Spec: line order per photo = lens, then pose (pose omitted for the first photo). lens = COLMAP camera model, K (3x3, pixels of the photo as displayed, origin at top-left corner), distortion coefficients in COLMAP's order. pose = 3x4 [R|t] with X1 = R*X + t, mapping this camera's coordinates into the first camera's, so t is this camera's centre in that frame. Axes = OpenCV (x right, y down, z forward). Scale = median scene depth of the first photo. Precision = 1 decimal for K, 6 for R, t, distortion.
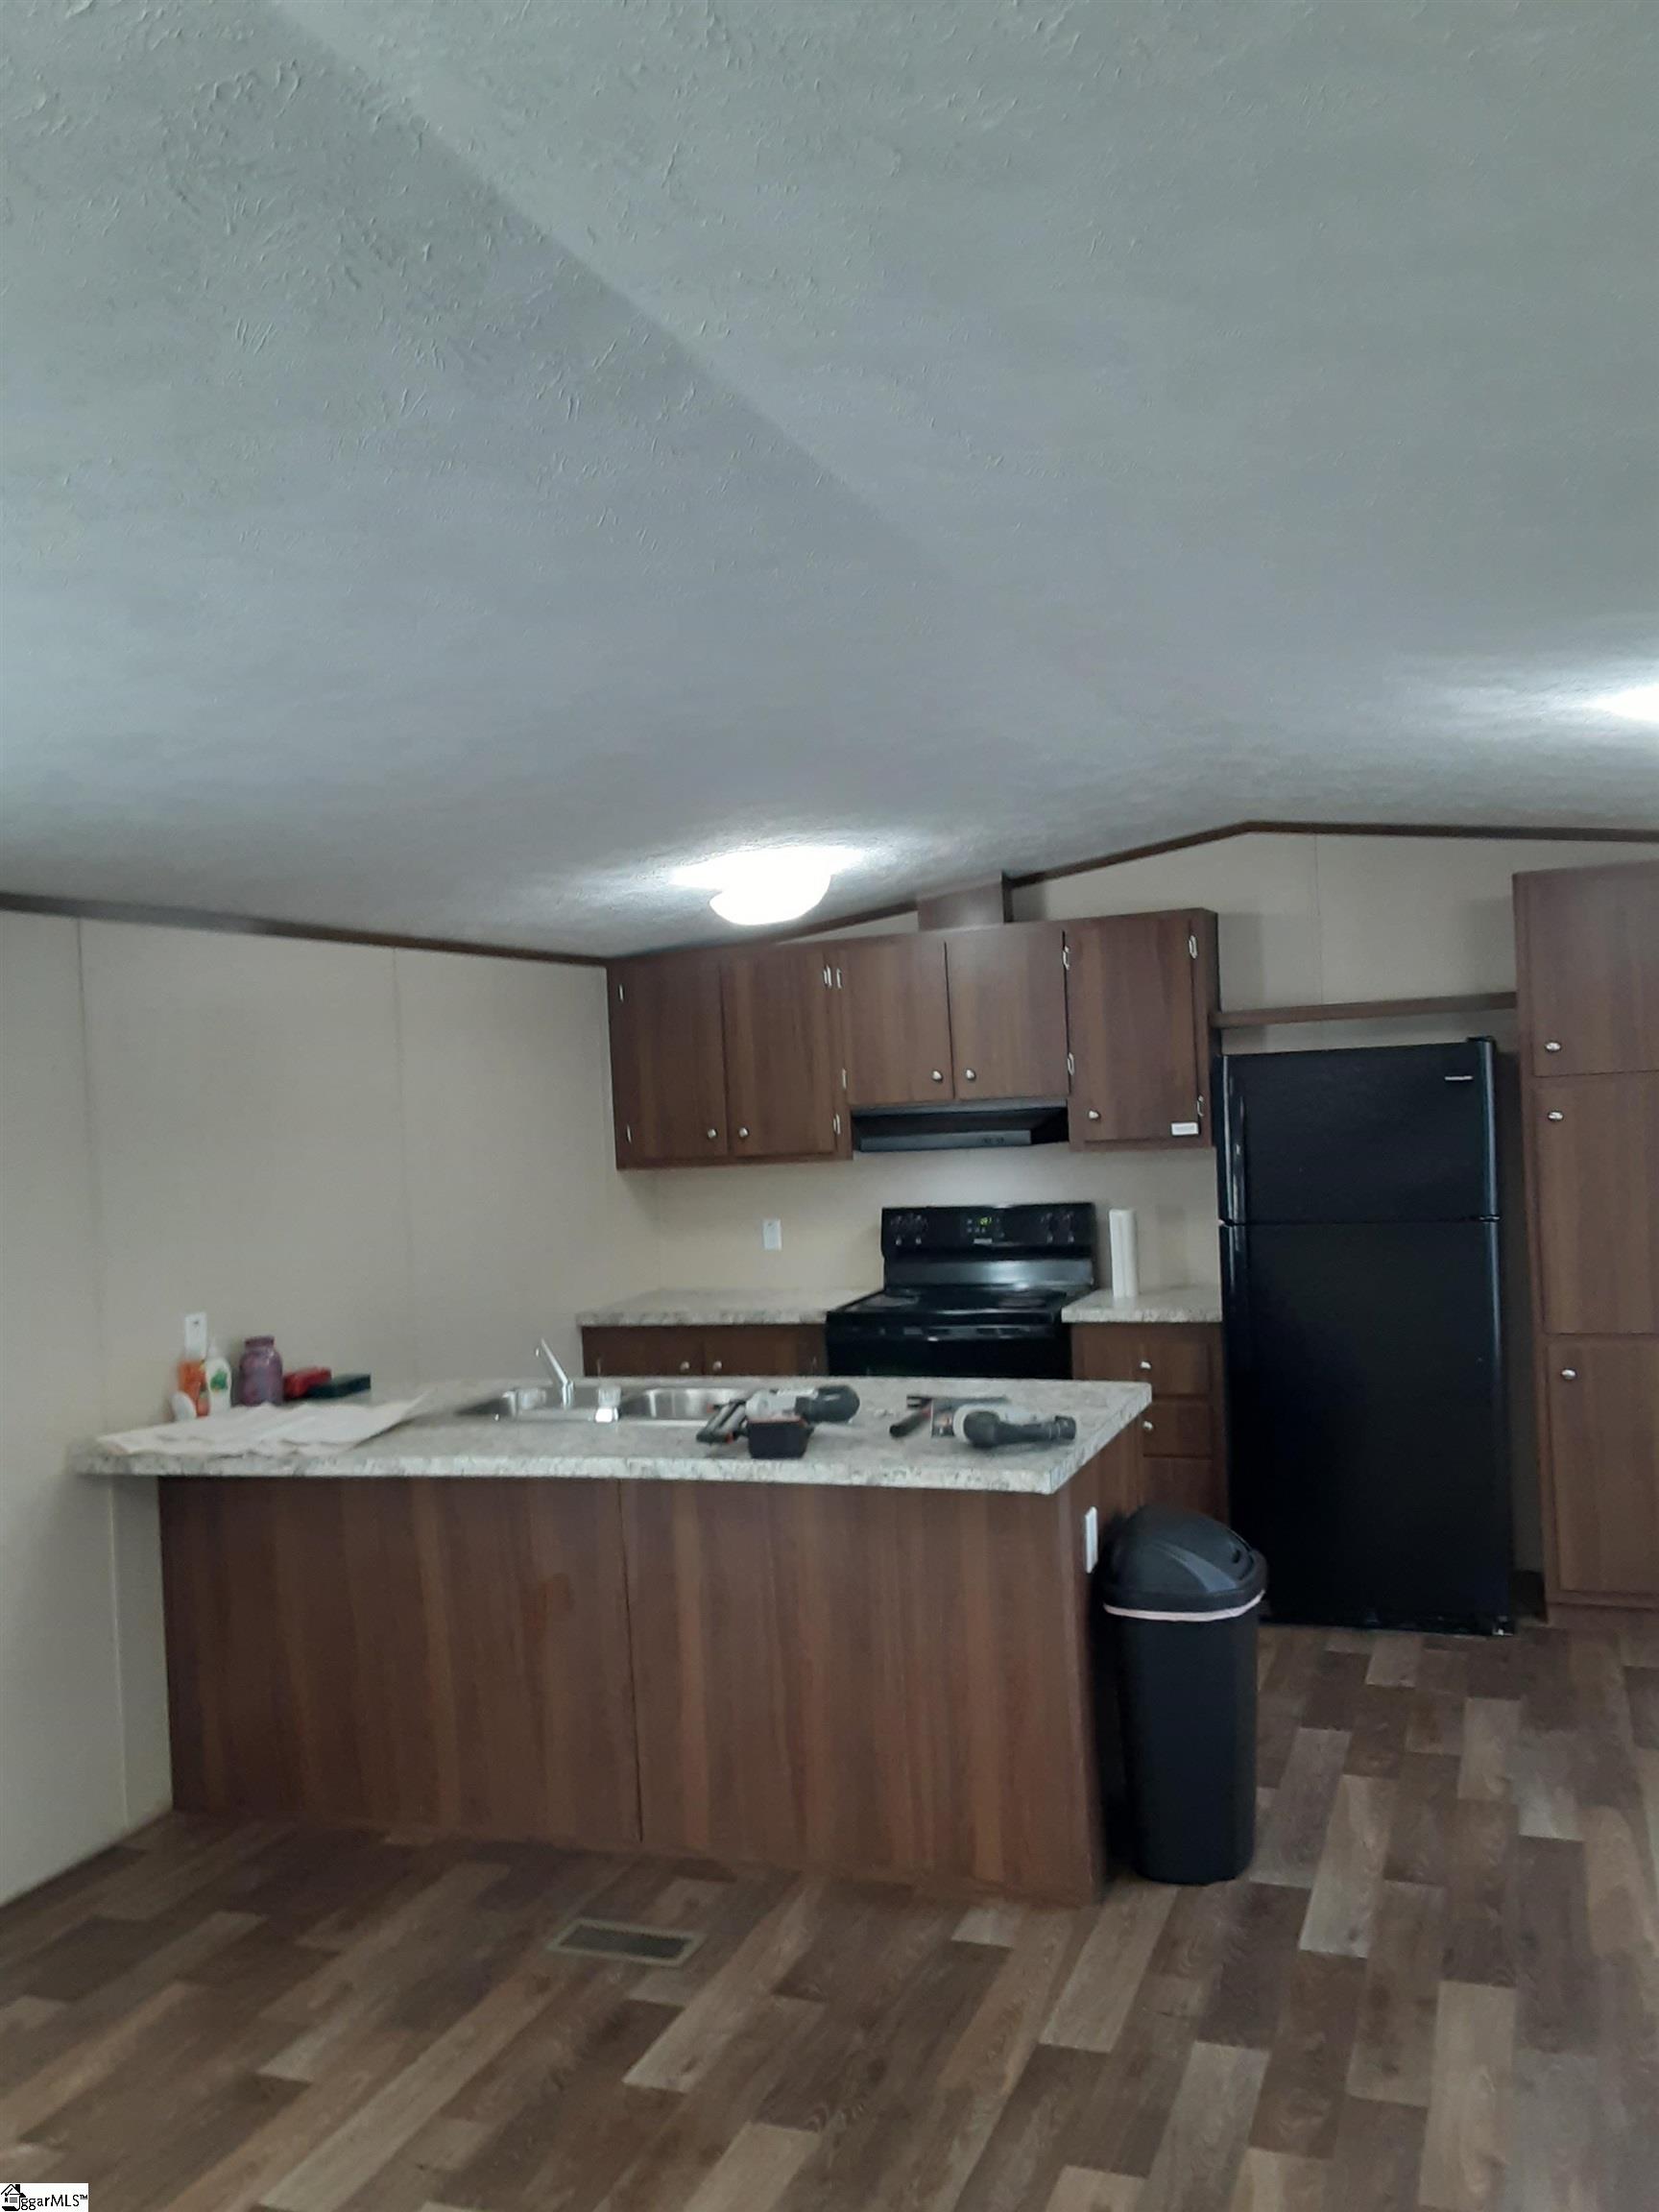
lens RADIAL K [[1836.3, 0, 863.4], [0, 1836.3, 1141.3], [0, 0, 1]] dist [0.089682, -0.073051]
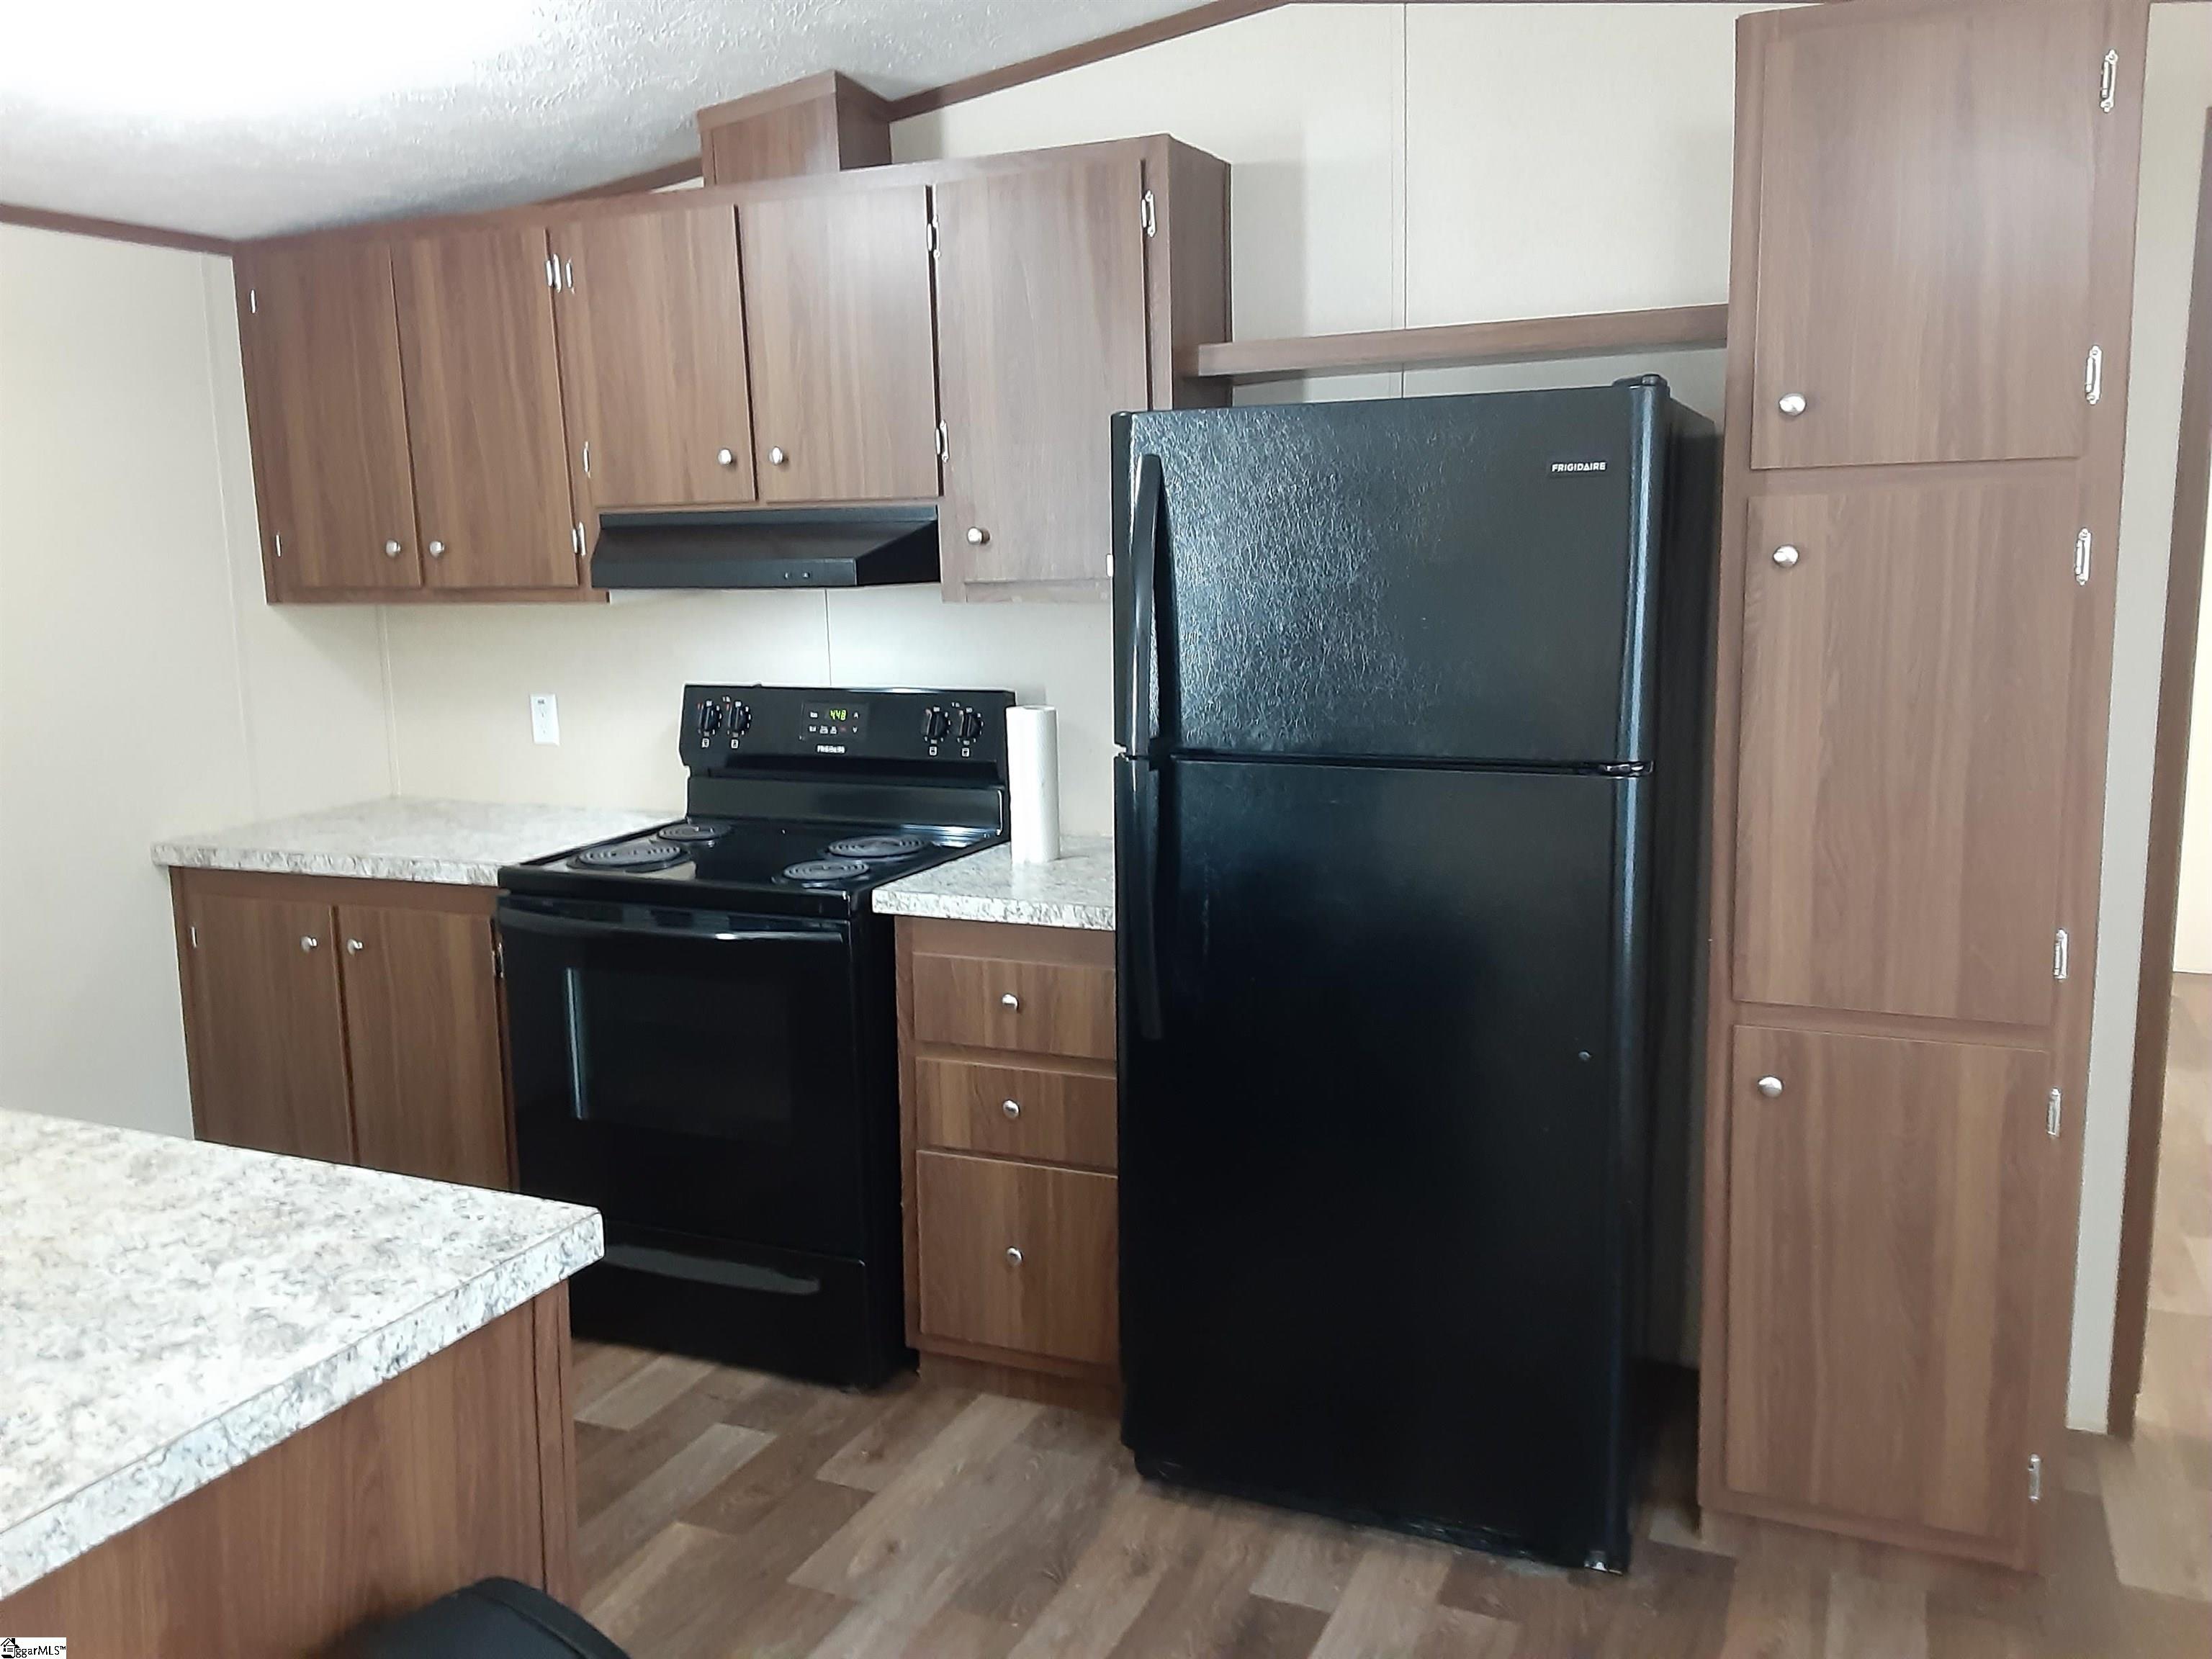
lens RADIAL K [[1836.3, 0, 1100.9], [0, 1836.3, 818.0], [0, 0, 1]] dist [0.089682, -0.073051]
pose [[0.996904, 0.038128, -0.068771, 0.191499], [-0.028814, 0.990874, 0.131674, -0.003709], [0.073164, -0.129284, 0.988905, 0.419576]]
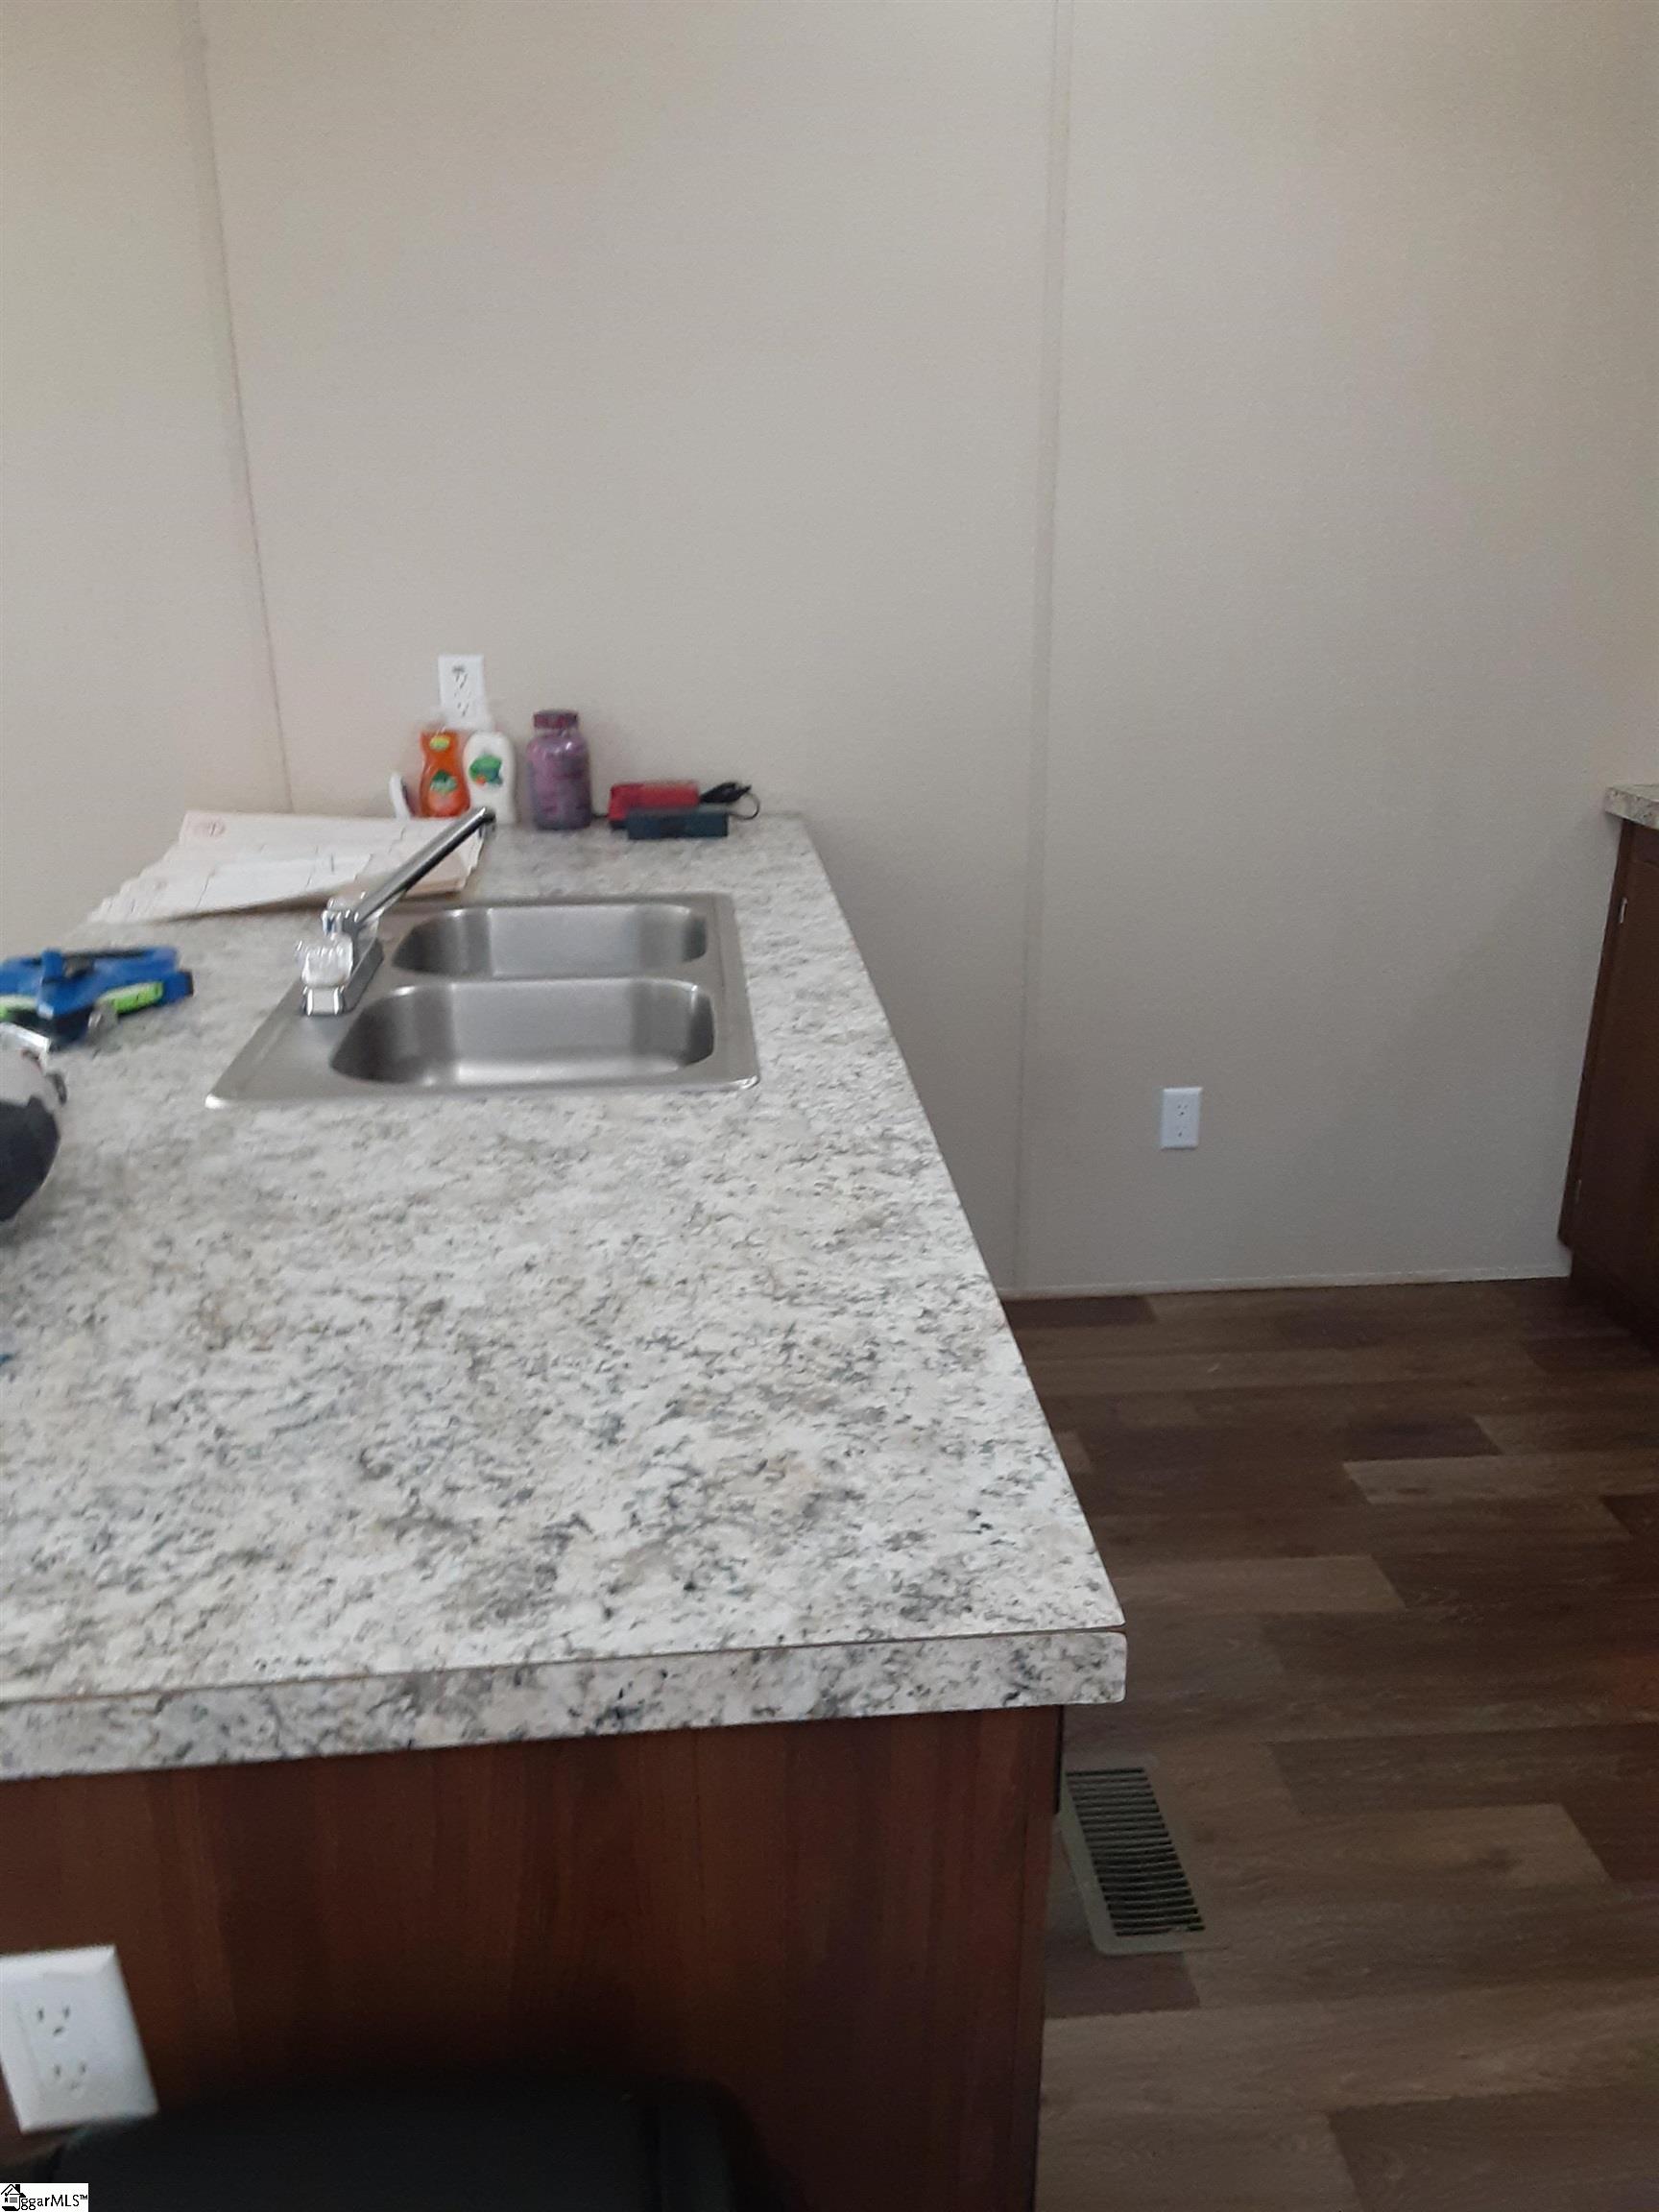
lens RADIAL K [[1753.6, 0, 826.5], [0, 1753.6, 1091.8], [0, 0, 1]] dist [0.082692, -0.016056]
pose [[0.402081, 0.349047, -0.846462, 0.197586], [-0.035287, 0.929705, 0.366611, 0.000047], [0.914924, -0.117539, 0.386133, 0.607049]]
